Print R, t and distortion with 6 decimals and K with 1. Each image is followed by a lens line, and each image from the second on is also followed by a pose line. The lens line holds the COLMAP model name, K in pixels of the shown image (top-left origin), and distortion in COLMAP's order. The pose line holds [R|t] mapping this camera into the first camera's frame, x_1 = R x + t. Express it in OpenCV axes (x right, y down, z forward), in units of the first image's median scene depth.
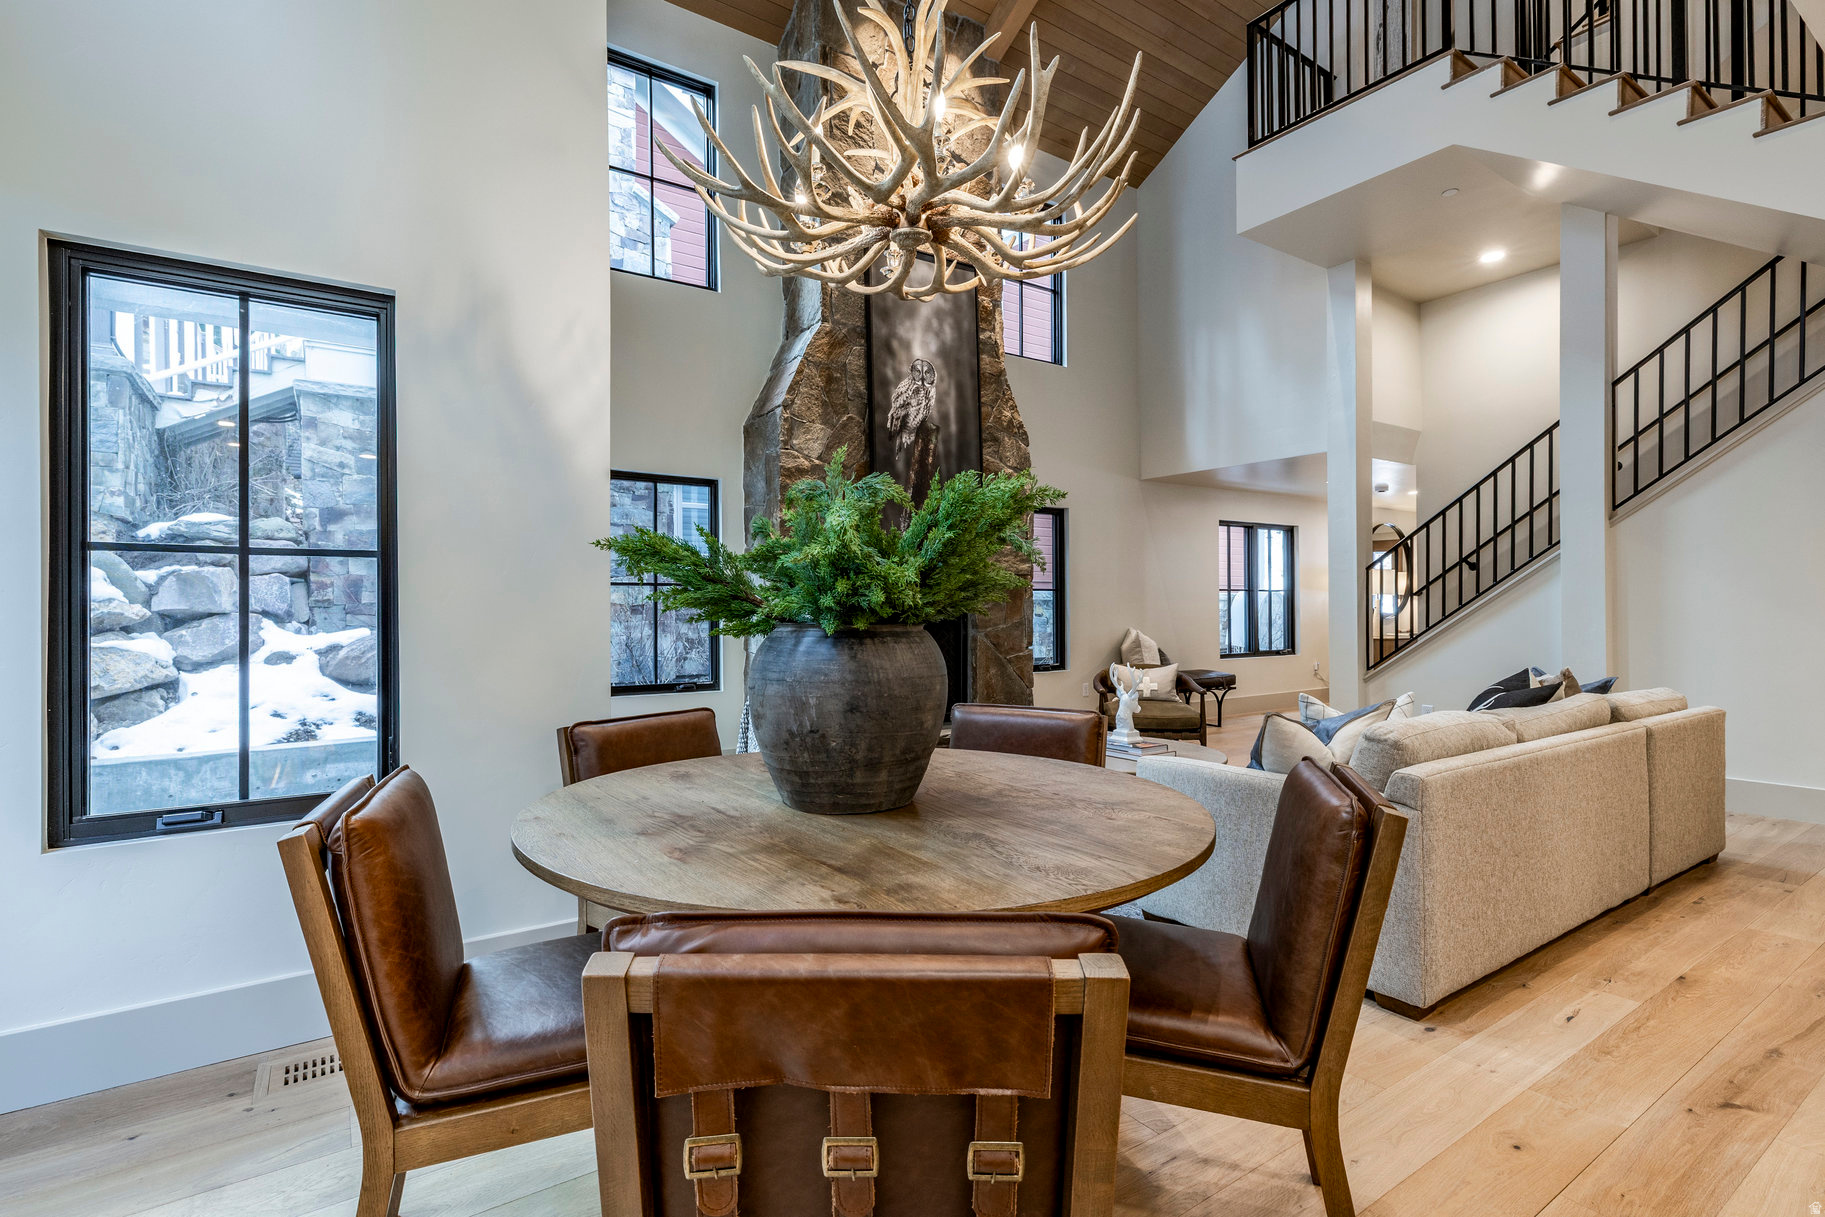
lens RADIAL K [[871.2, 0, 905.1], [0, 871.2, 609.1], [0, 0, 1]] dist [-0.002130, 0.000733]
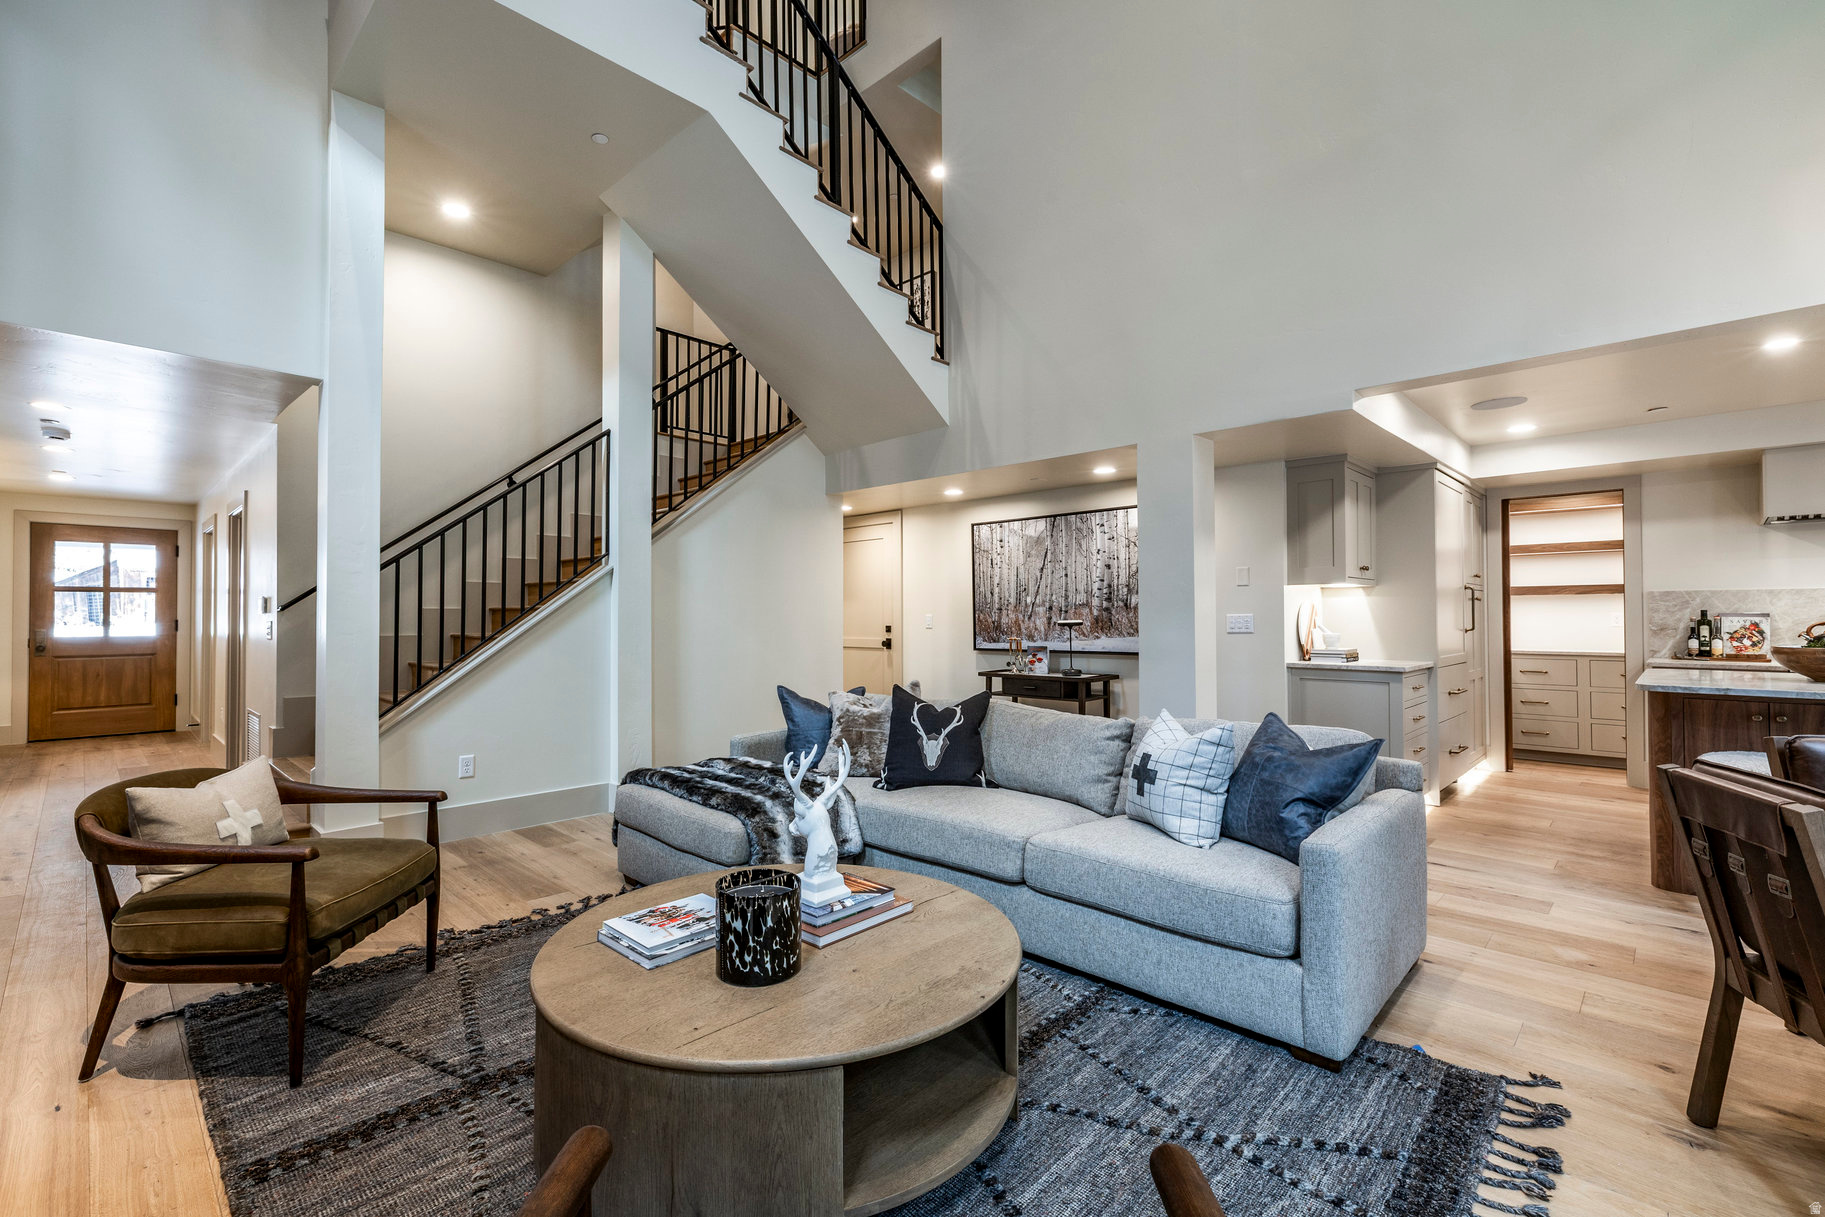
lens RADIAL K [[793.8, 0, 883.9], [0, 793.8, 605.2], [0, 0, 1]] dist [0.001698, 0.000686]
pose [[-0.173570, 0.019860, 0.984621, -0.156402], [0.001890, 0.999802, -0.019833, -0.007368], [-0.984820, -0.001582, -0.173573, 0.783327]]
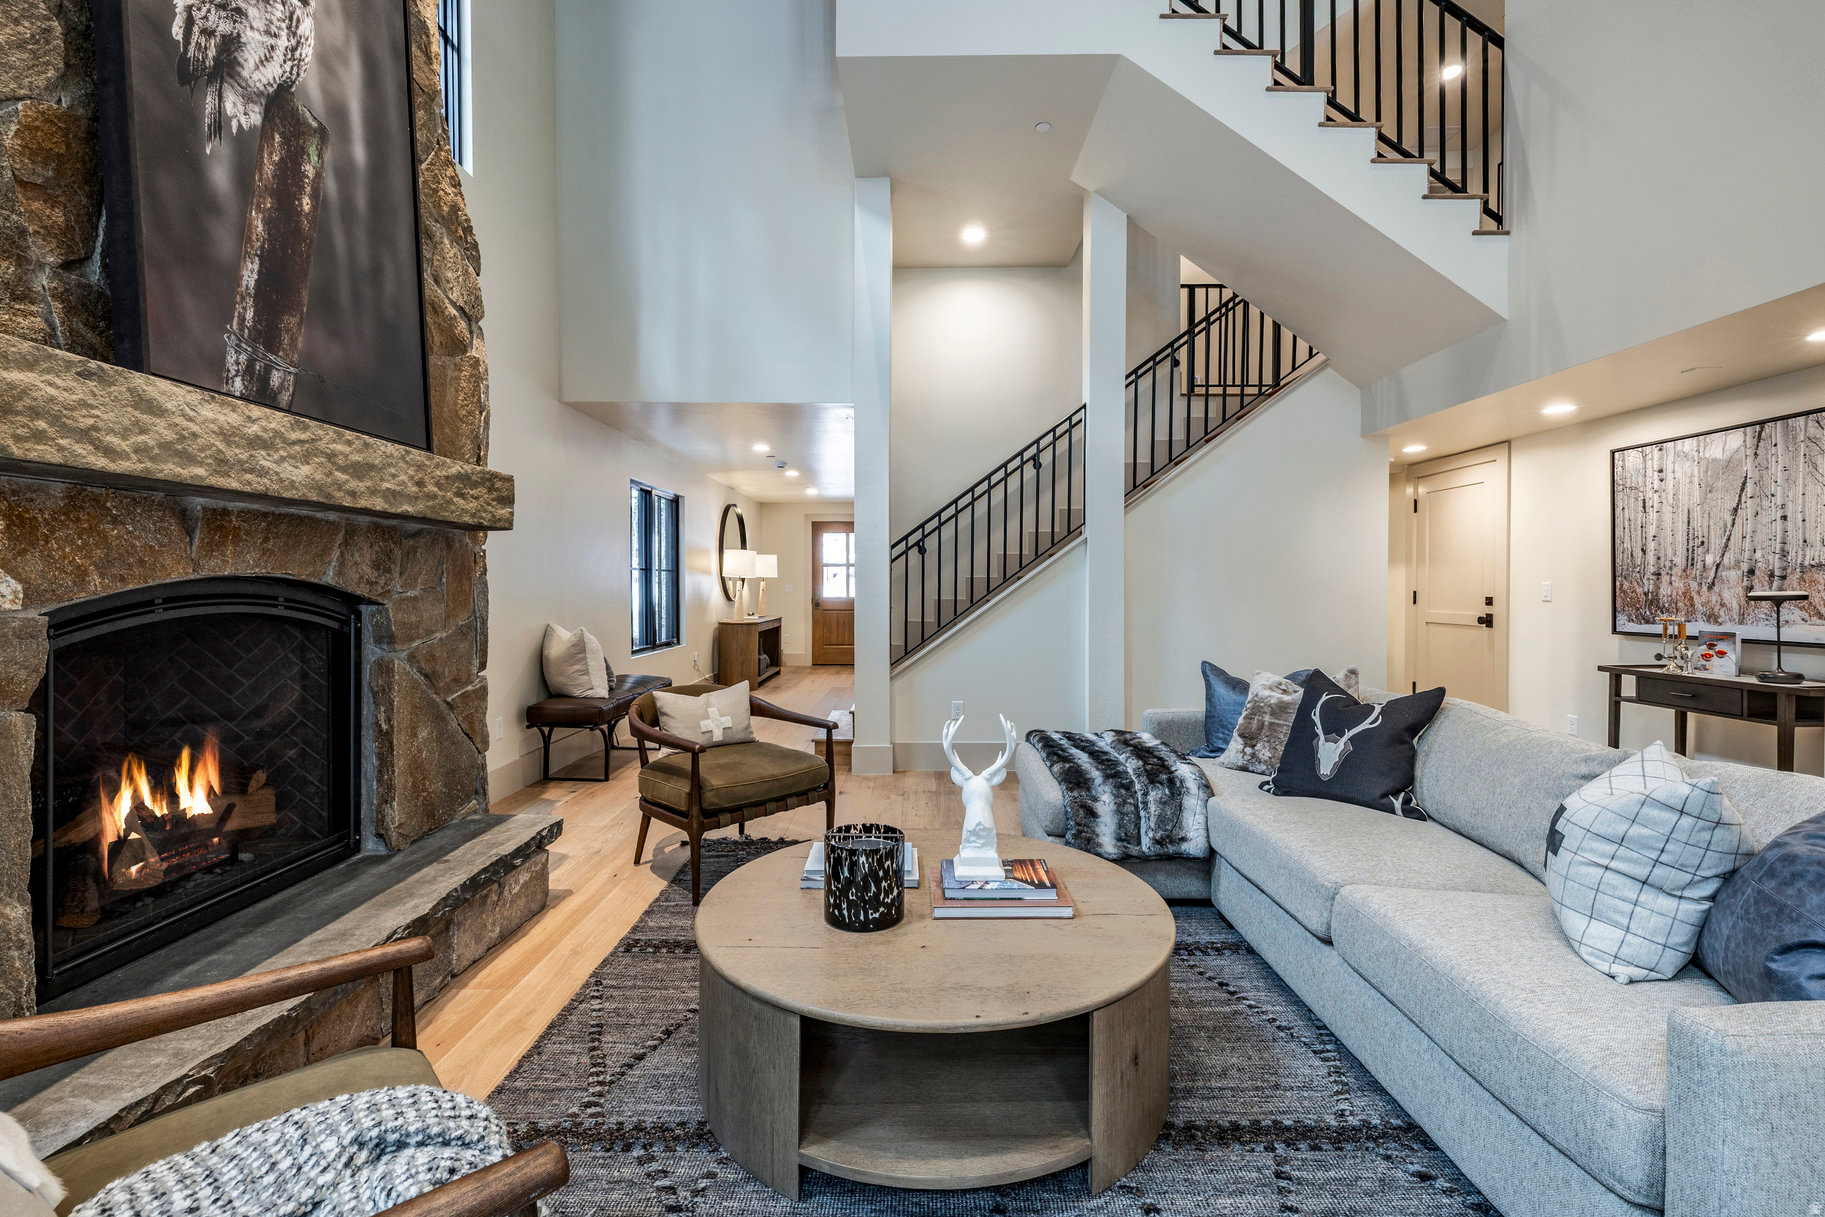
lens RADIAL K [[786.5, 0, 913.2], [0, 786.5, 597.2], [0, 0, 1]] dist [0.001641, 0.000051]
pose [[0.578898, -0.007303, 0.815367, -0.095539], [-0.004142, 0.999921, 0.011896, -0.007777], [-0.815390, -0.010264, 0.578822, 0.582532]]
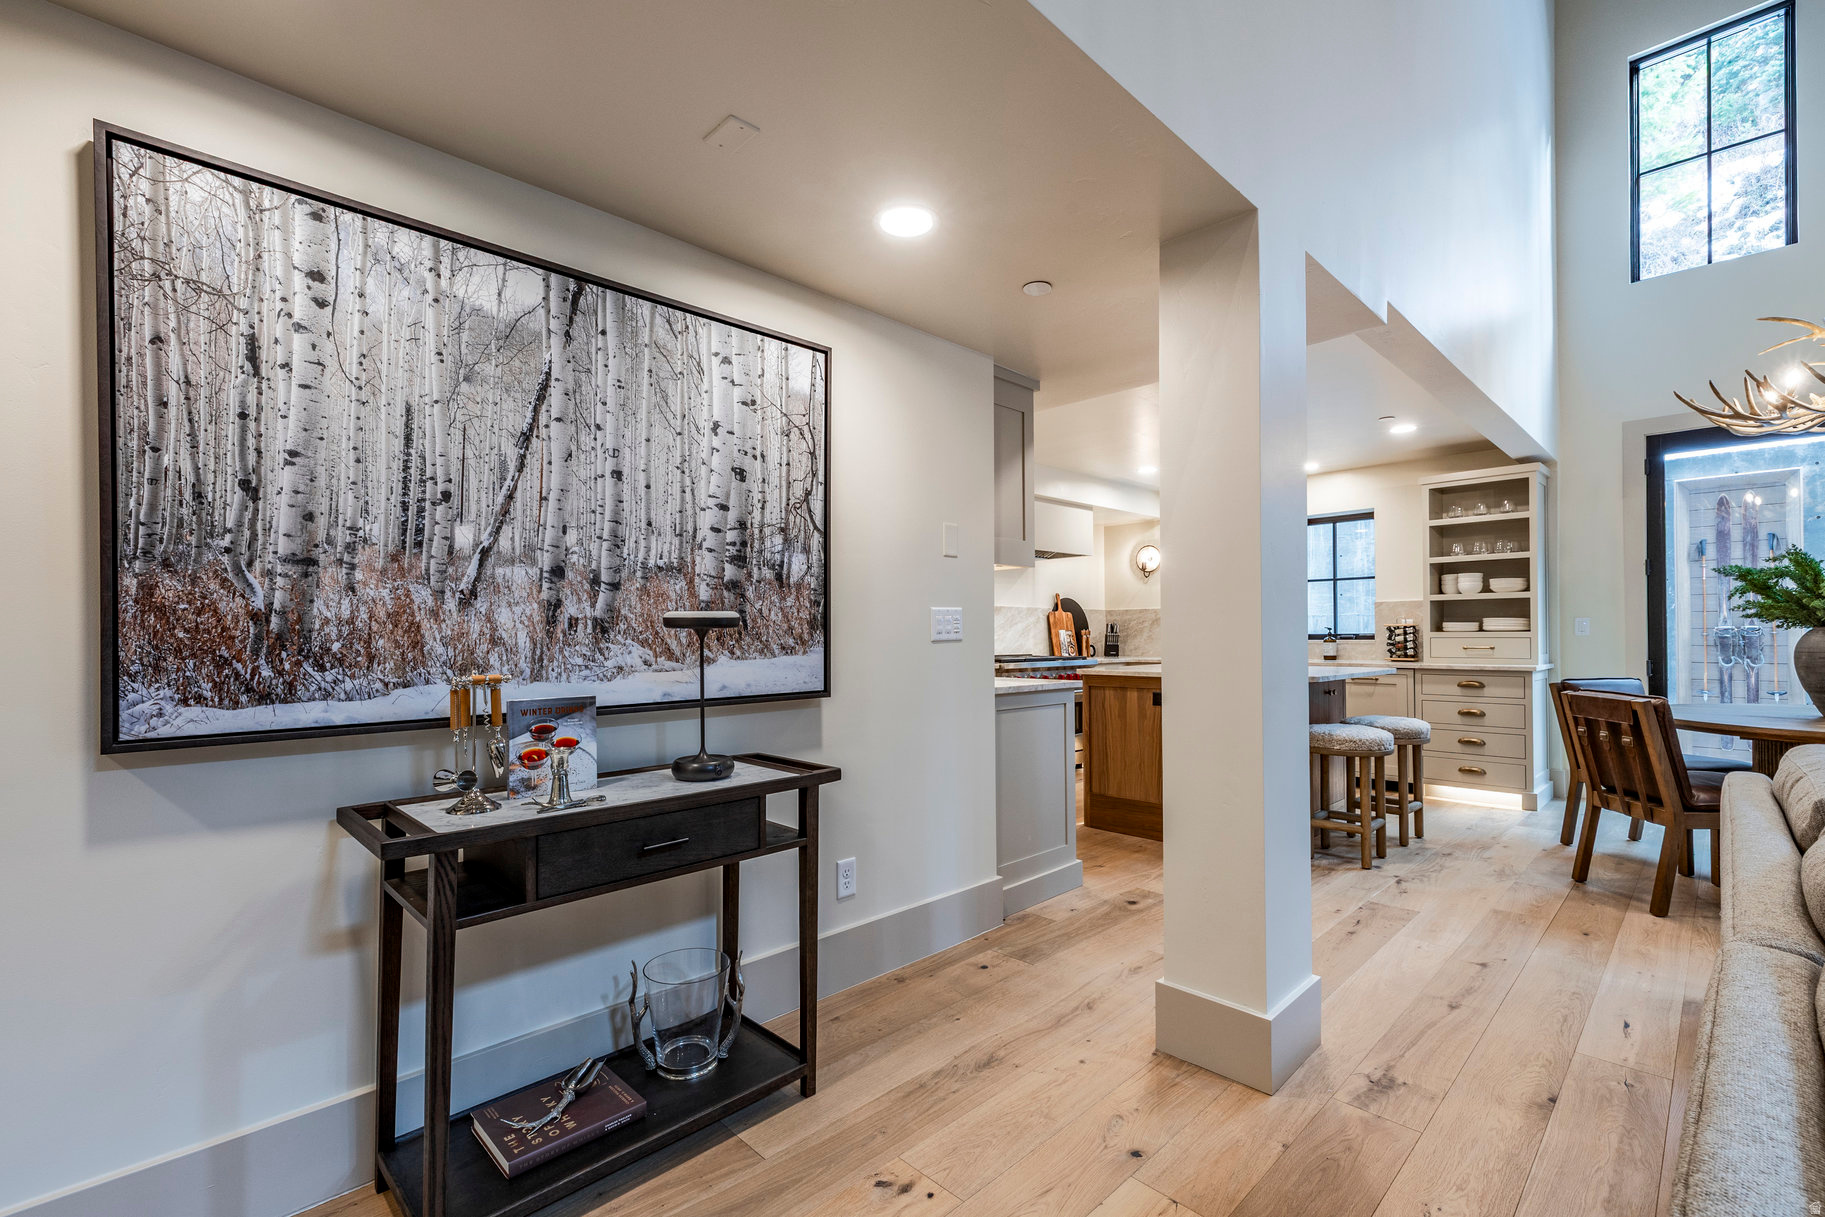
lens RADIAL K [[792.5, 0, 899.0], [0, 792.5, 631.5], [0, 0, 1]] dist [0.001342, 0.000048]
pose [[-0.988468, 0.010264, -0.151081, 0.703598], [0.011505, 0.999907, -0.007344, 0.003612], [0.150992, -0.008998, -0.988494, 0.724445]]
